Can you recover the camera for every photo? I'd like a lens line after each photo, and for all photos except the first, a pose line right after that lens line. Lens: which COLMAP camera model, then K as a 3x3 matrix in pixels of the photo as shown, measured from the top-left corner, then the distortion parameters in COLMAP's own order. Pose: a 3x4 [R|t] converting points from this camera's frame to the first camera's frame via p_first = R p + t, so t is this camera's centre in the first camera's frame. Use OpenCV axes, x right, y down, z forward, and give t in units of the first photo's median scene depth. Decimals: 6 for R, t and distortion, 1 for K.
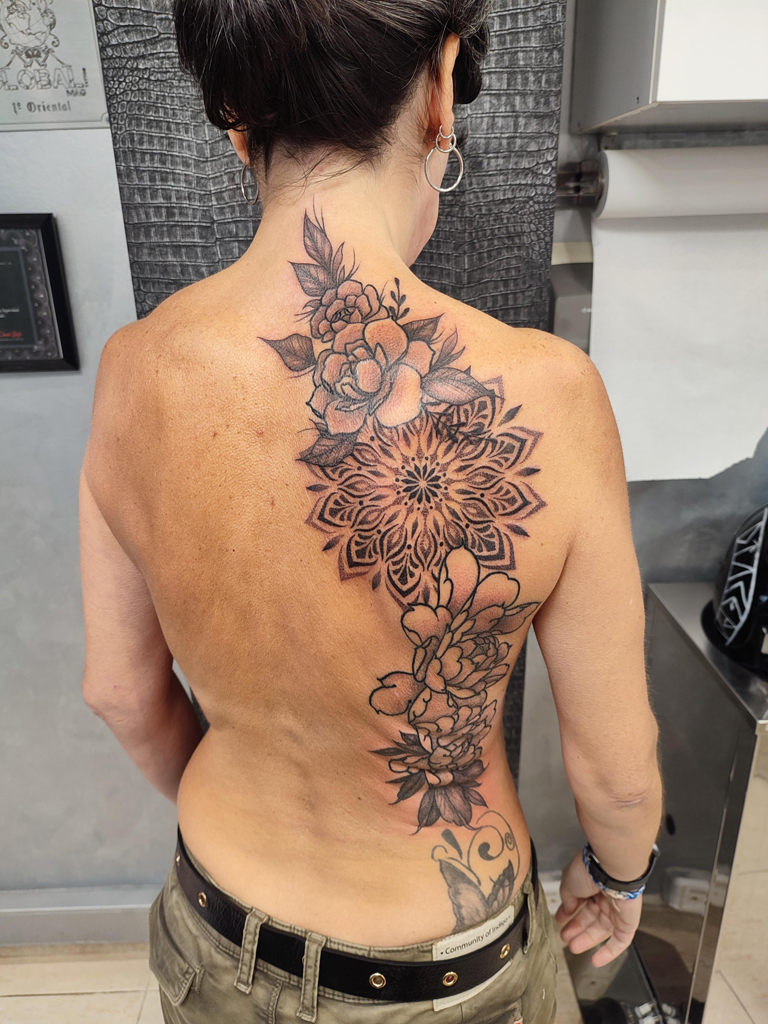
lens RADIAL K [[734.8, 0, 385.8], [0, 734.8, 514.3], [0, 0, 1]] dist [-0.003658, -0.008901]
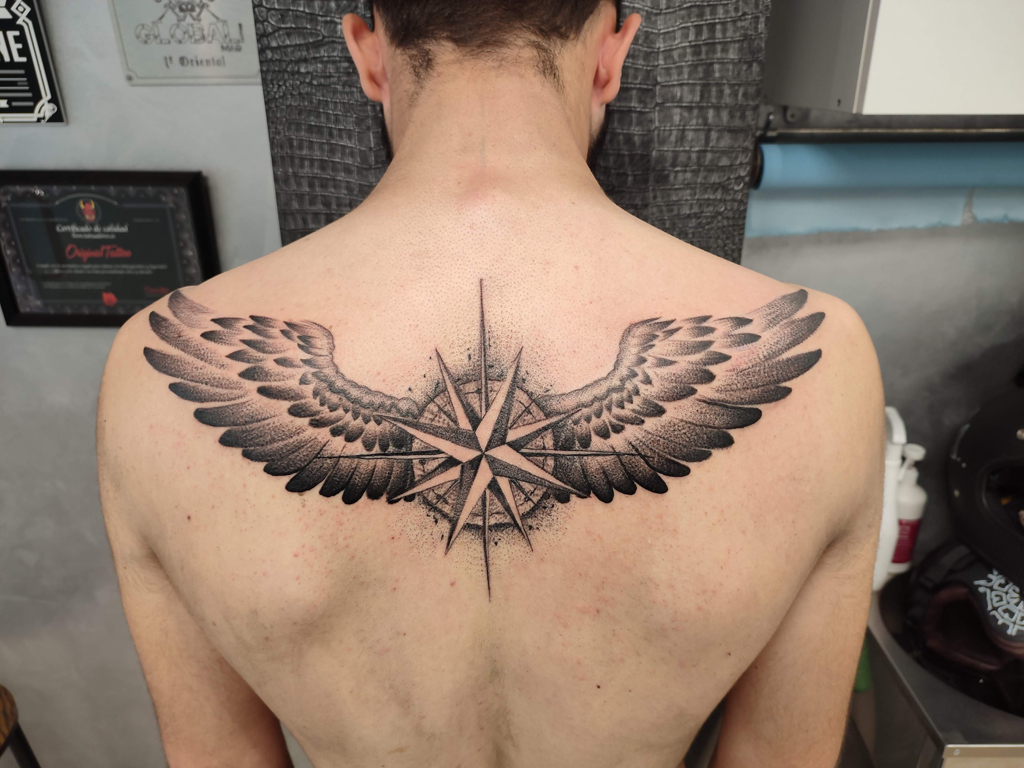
lens RADIAL K [[734.8, 0, 512.9], [0, 734.8, 380.1], [0, 0, 1]] dist [-0.003658, -0.008901]
pose [[0.999334, 0.032314, -0.016952, -0.040039], [-0.032084, 0.999392, 0.013665, -0.232343], [0.017384, -0.013112, 0.999763, 0.073261]]
